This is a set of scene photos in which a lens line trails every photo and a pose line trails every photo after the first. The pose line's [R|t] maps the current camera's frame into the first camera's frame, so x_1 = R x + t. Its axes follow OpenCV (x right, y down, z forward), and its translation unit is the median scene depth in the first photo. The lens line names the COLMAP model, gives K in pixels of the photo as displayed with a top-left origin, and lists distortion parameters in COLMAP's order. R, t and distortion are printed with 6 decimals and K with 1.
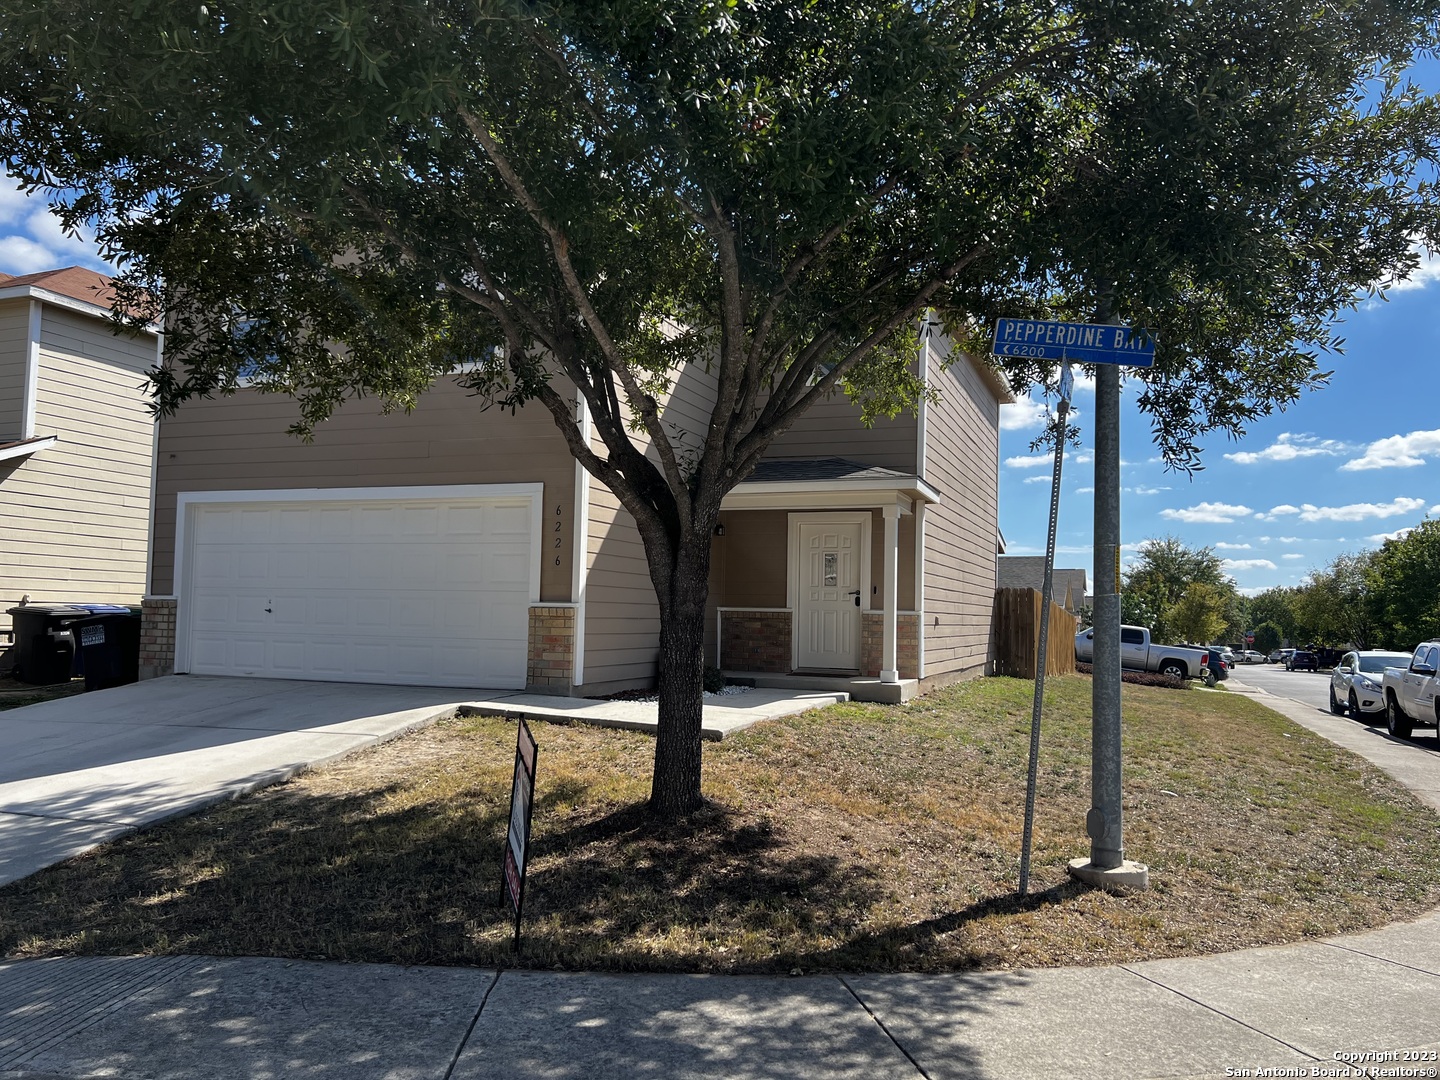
lens RADIAL K [[1075.7, 0, 726.3], [0, 1075.7, 548.8], [0, 0, 1]] dist [0.064736, -0.076475]
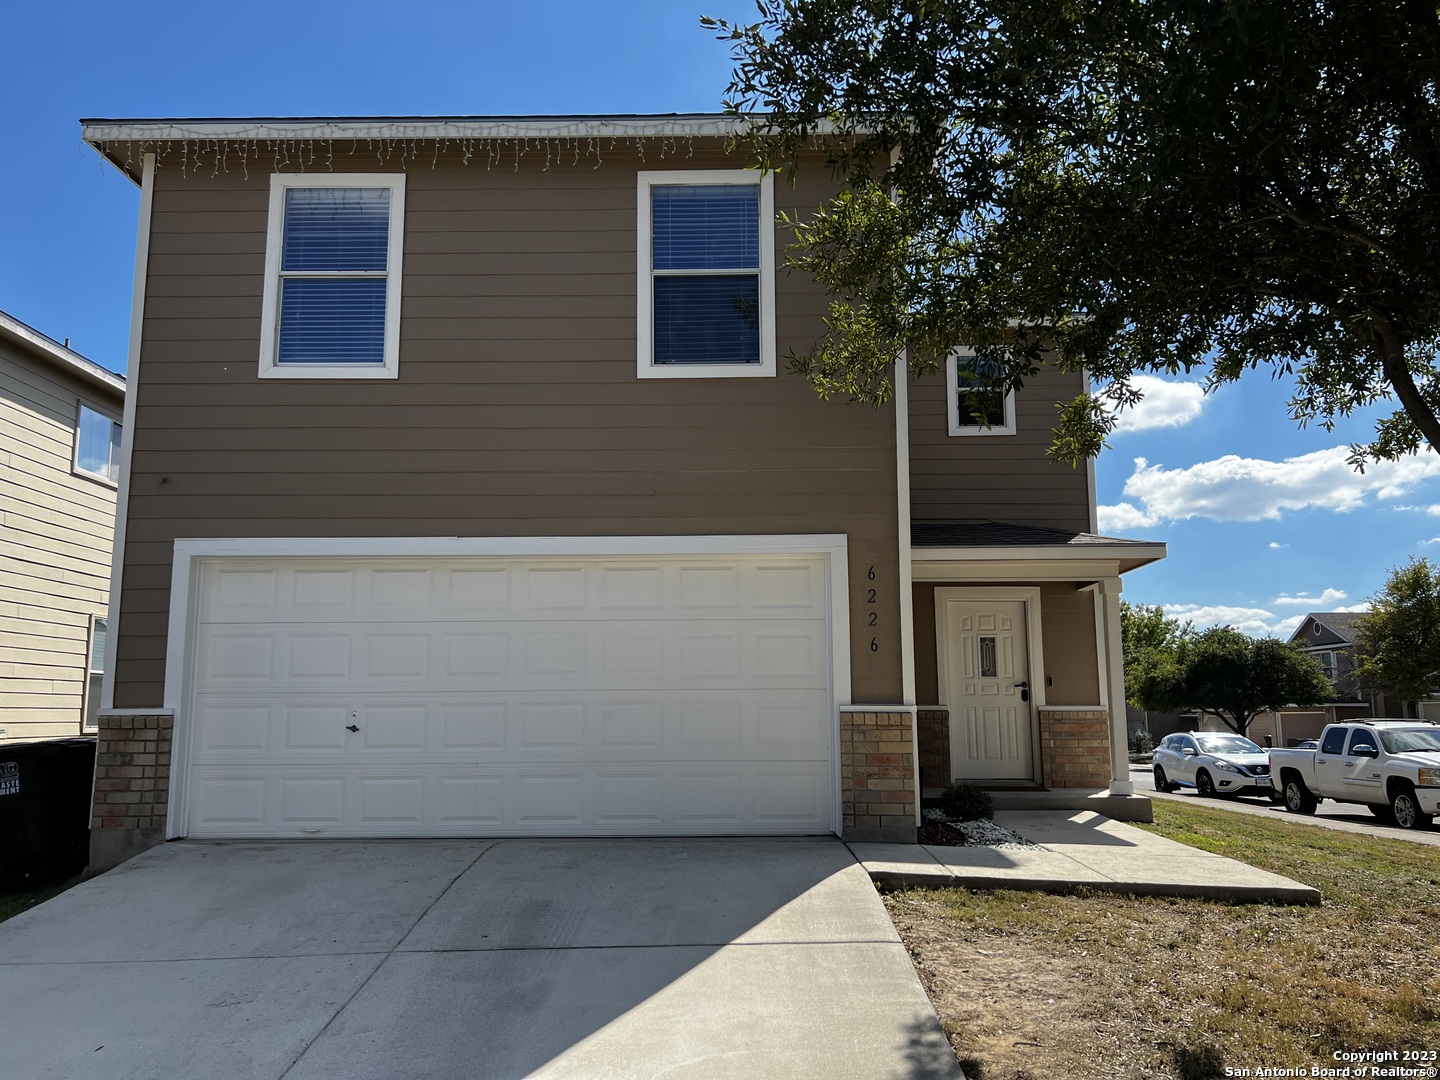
lens RADIAL K [[1075.7, 0, 724.4], [0, 1075.7, 542.3], [0, 0, 1]] dist [0.064736, -0.076475]
pose [[0.938957, 0.028462, 0.342855, -0.497732], [0.002213, 0.996052, -0.088749, 0.006499], [-0.344027, 0.084090, 0.935187, 0.372450]]
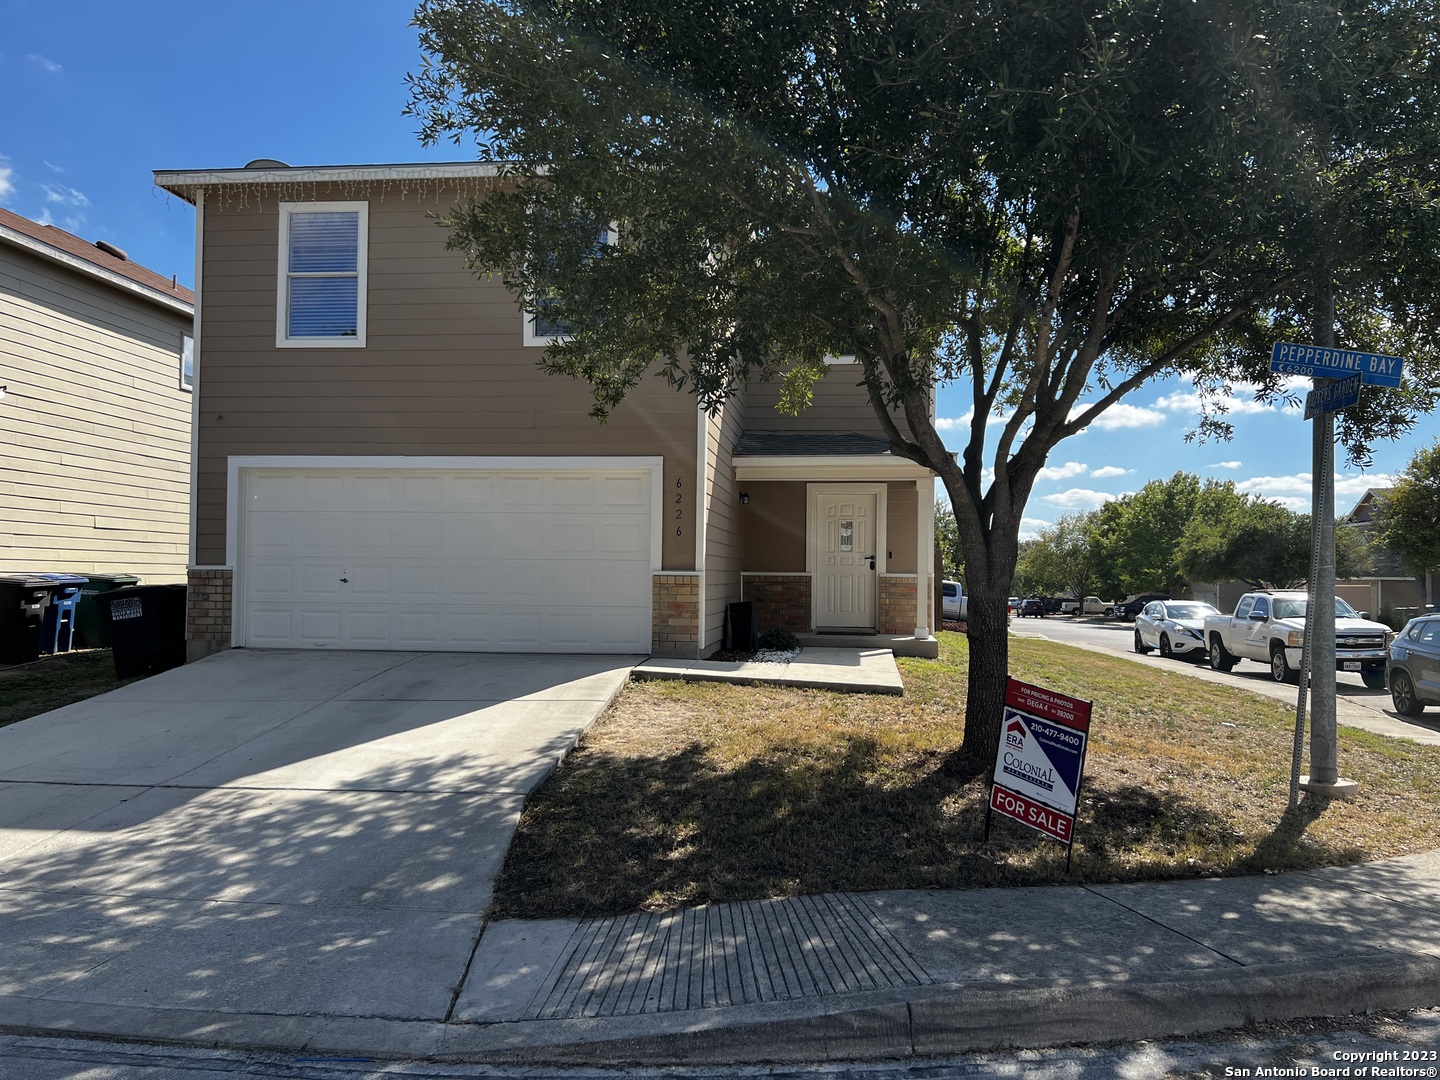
lens RADIAL K [[1075.7, 0, 730.7], [0, 1075.7, 540.4], [0, 0, 1]] dist [0.064736, -0.076475]
pose [[0.969393, -0.002162, 0.245504, -0.368320], [-0.006022, 0.999451, 0.032580, -0.014298], [-0.245440, -0.033062, 0.968848, -0.026993]]
